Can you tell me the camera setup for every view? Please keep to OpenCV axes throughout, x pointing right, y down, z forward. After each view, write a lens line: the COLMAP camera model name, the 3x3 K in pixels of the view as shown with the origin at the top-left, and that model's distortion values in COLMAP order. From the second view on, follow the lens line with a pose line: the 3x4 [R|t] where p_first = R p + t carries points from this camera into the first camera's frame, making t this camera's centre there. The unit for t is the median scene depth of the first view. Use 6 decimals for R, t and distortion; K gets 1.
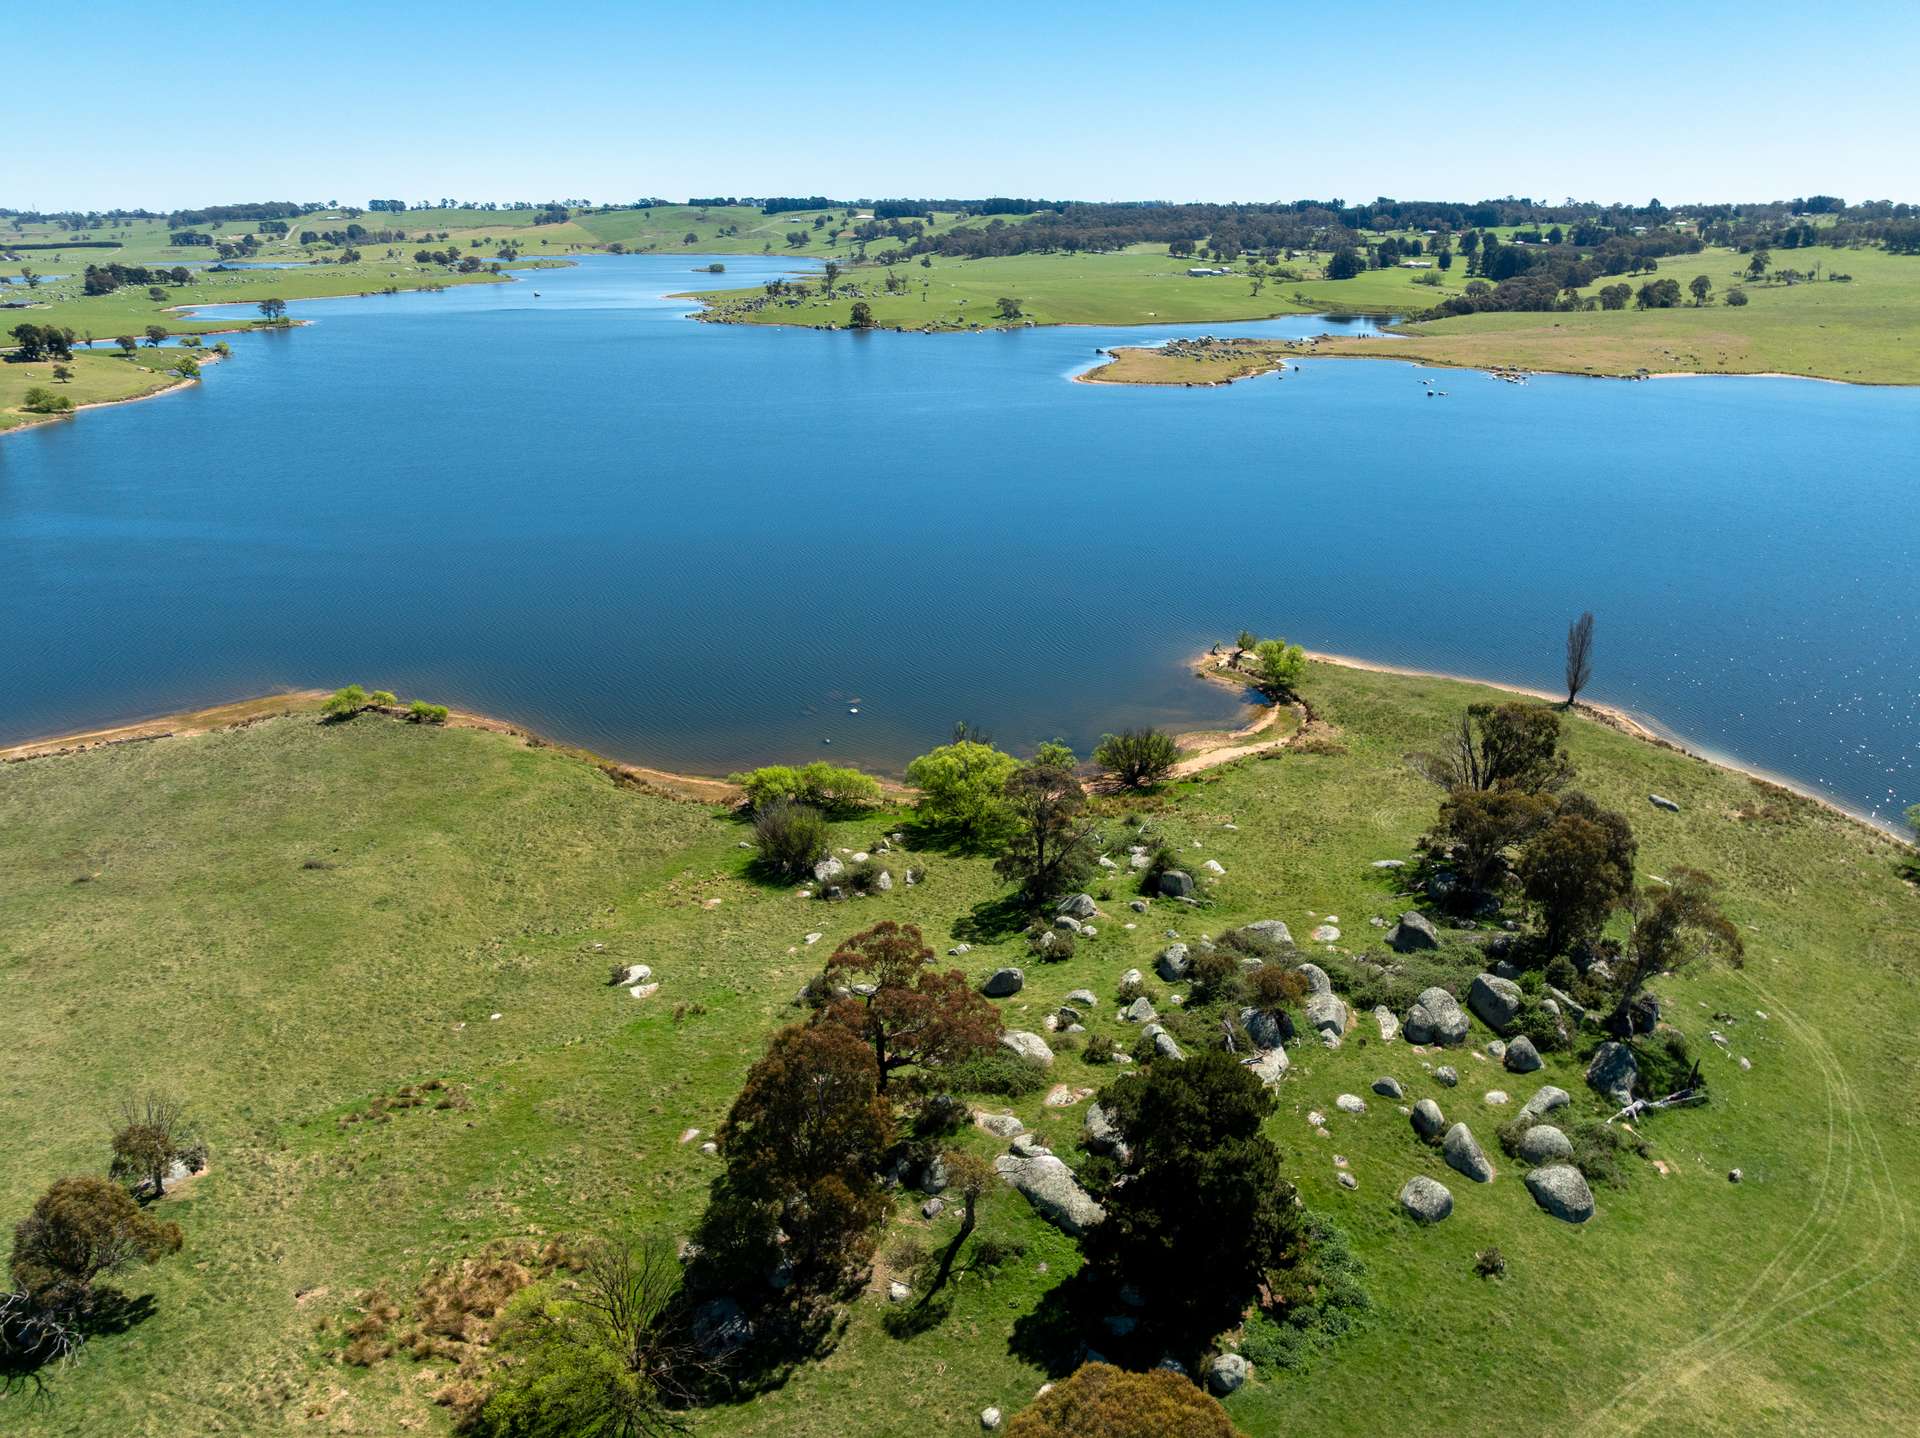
lens RADIAL K [[1350.2, 0, 957.3], [0, 1350.2, 709.7], [0, 0, 1]] dist [-0.051824, 0.021453]
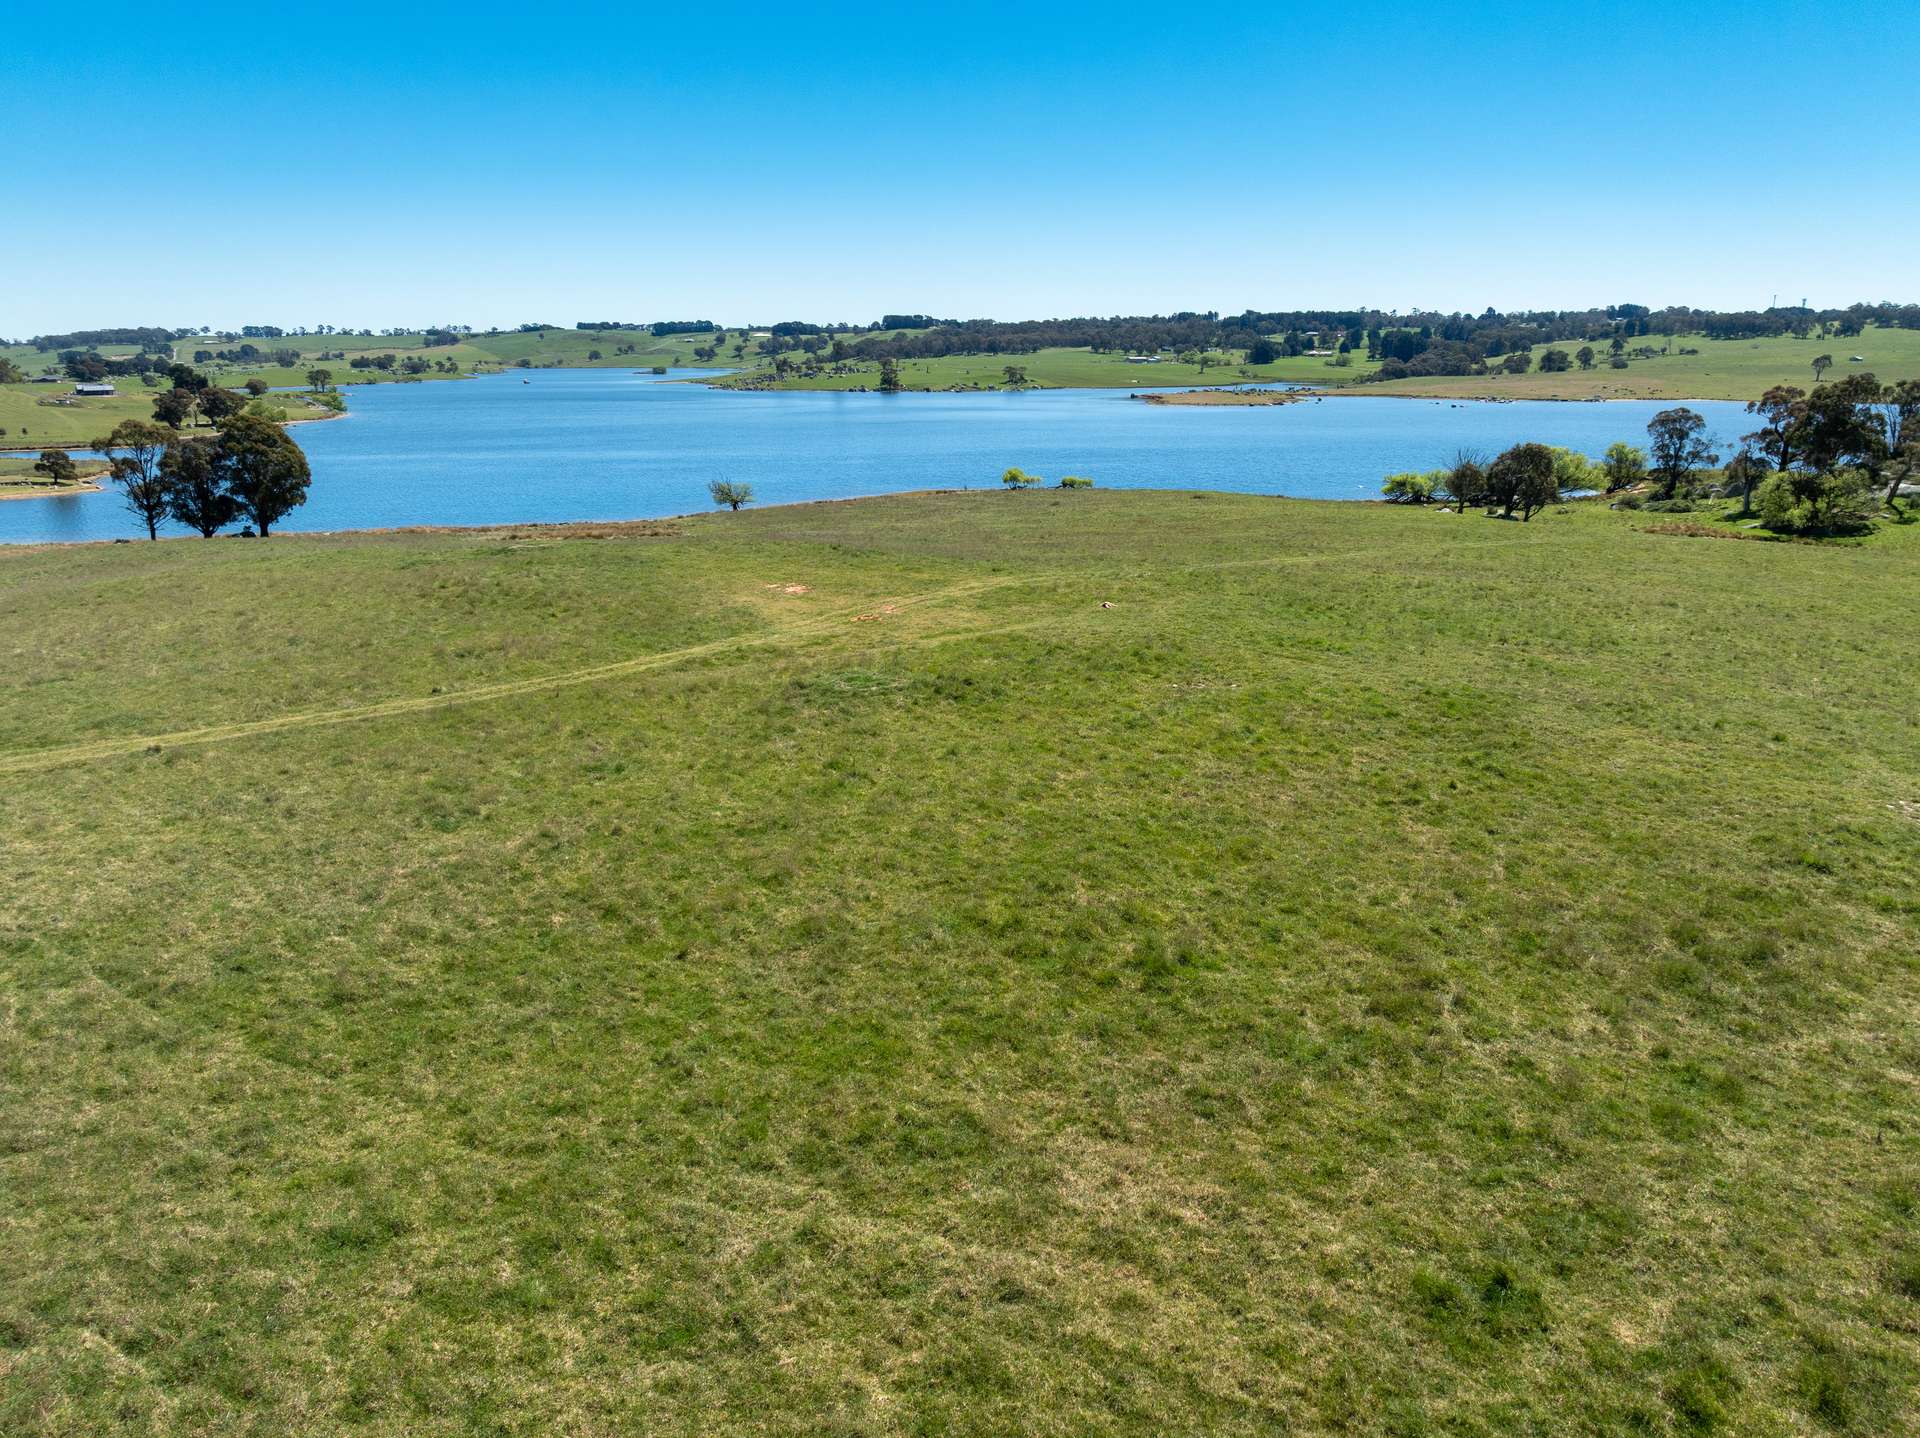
lens RADIAL K [[1350.2, 0, 959.7], [0, 1350.2, 709.2], [0, 0, 1]] dist [-0.051824, 0.021453]
pose [[0.991294, -0.038024, 0.126055, -0.116322], [0.050170, 0.994248, -0.094626, 0.059080], [-0.121732, 0.100126, 0.987500, -0.050209]]
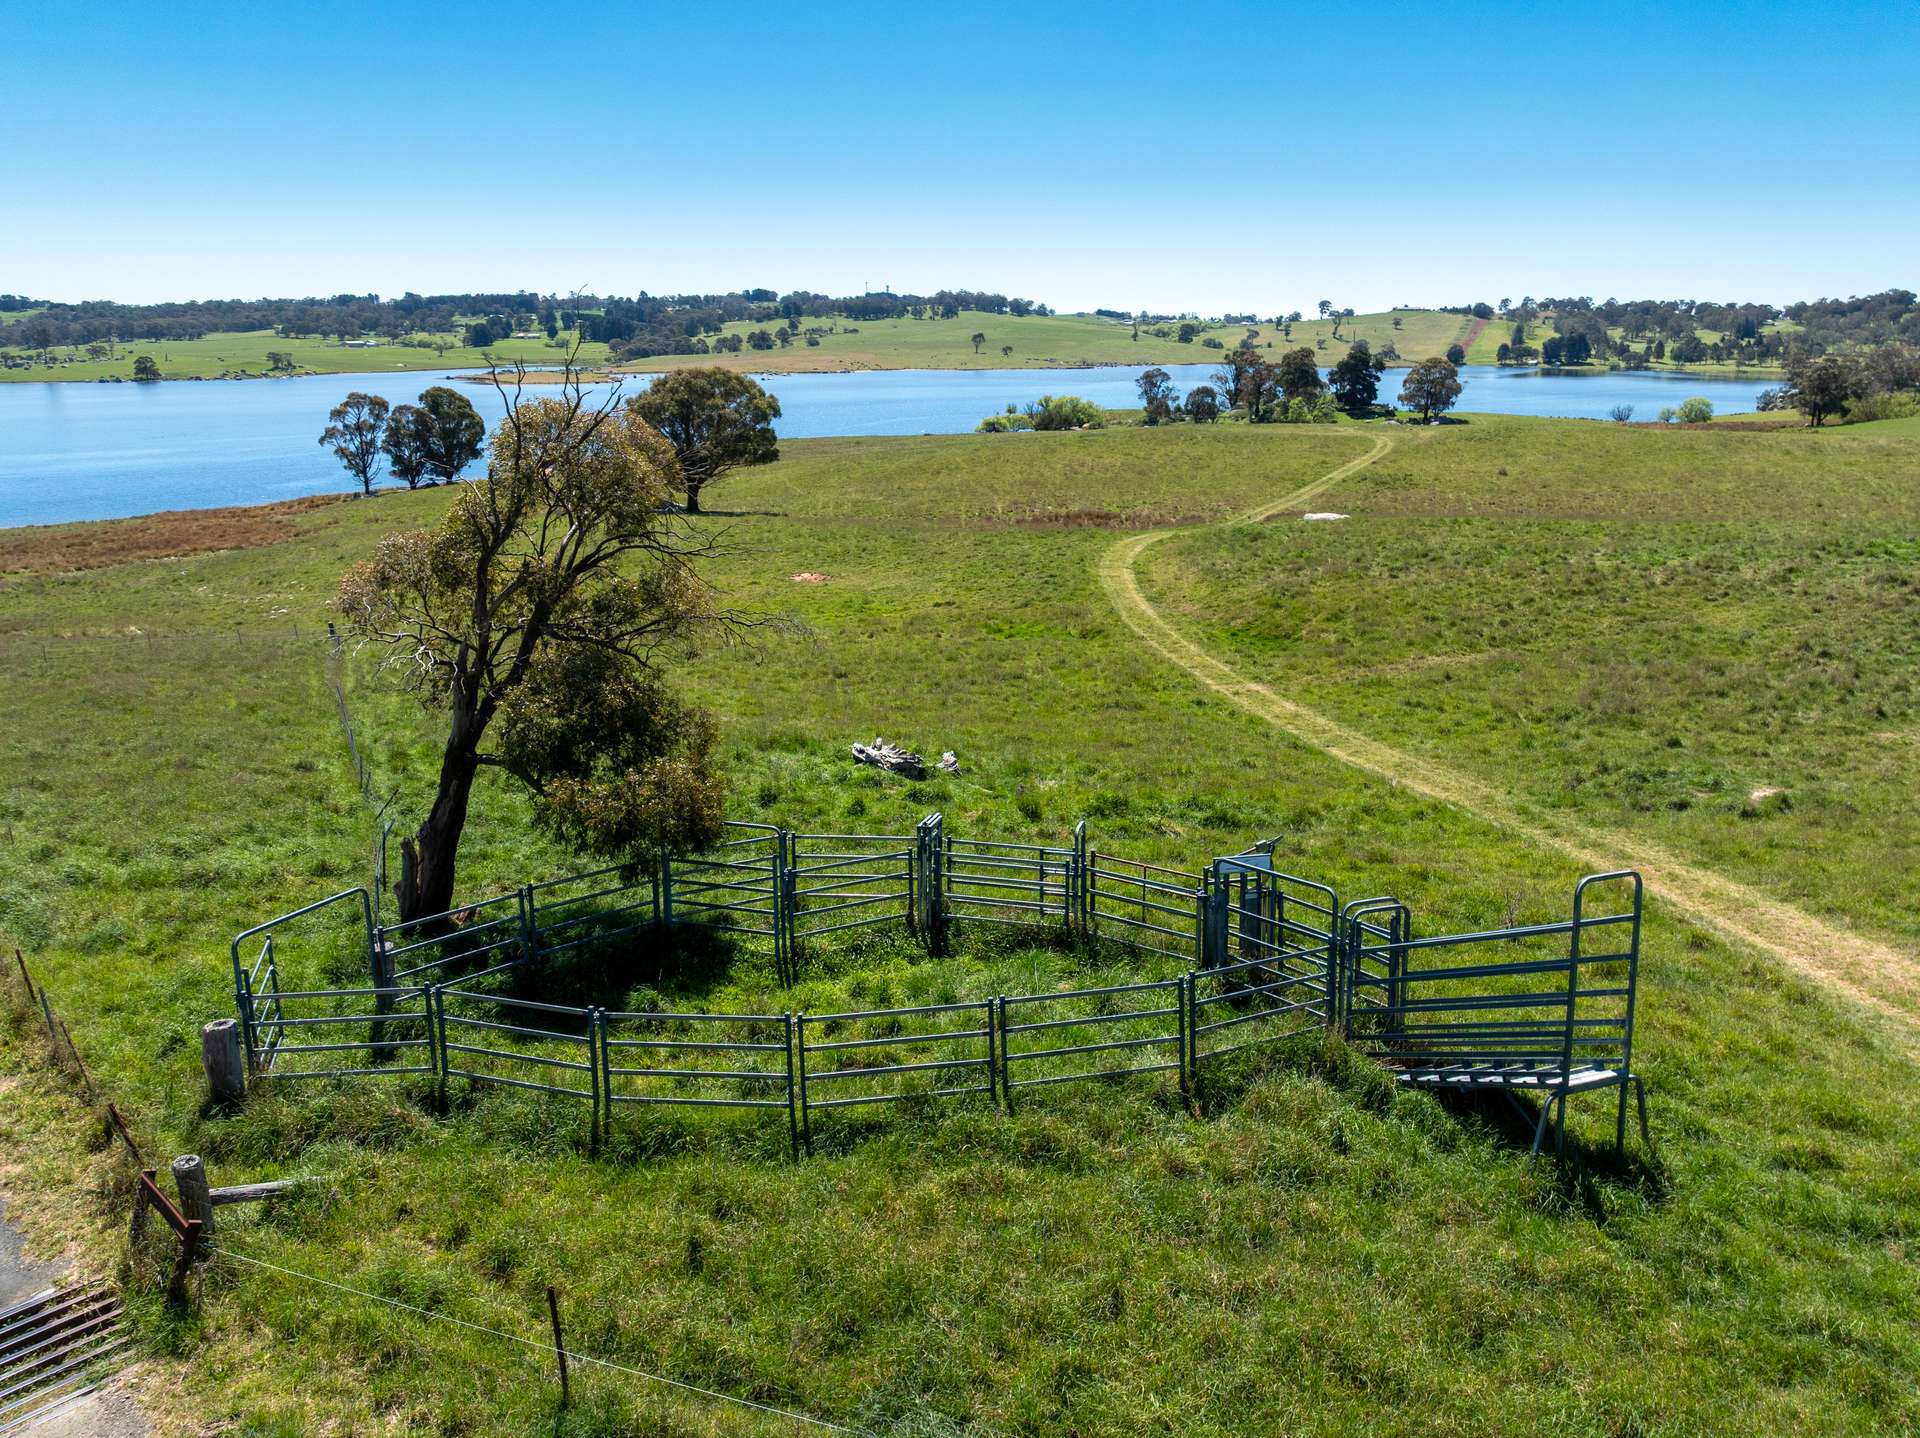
lens RADIAL K [[1350.2, 0, 956.9], [0, 1350.2, 710.5], [0, 0, 1]] dist [-0.051824, 0.021453]
pose [[0.719075, -0.189283, 0.668658, -0.246994], [0.243611, 0.969792, 0.012548, 0.066217], [-0.650834, 0.153870, 0.743465, -0.072035]]
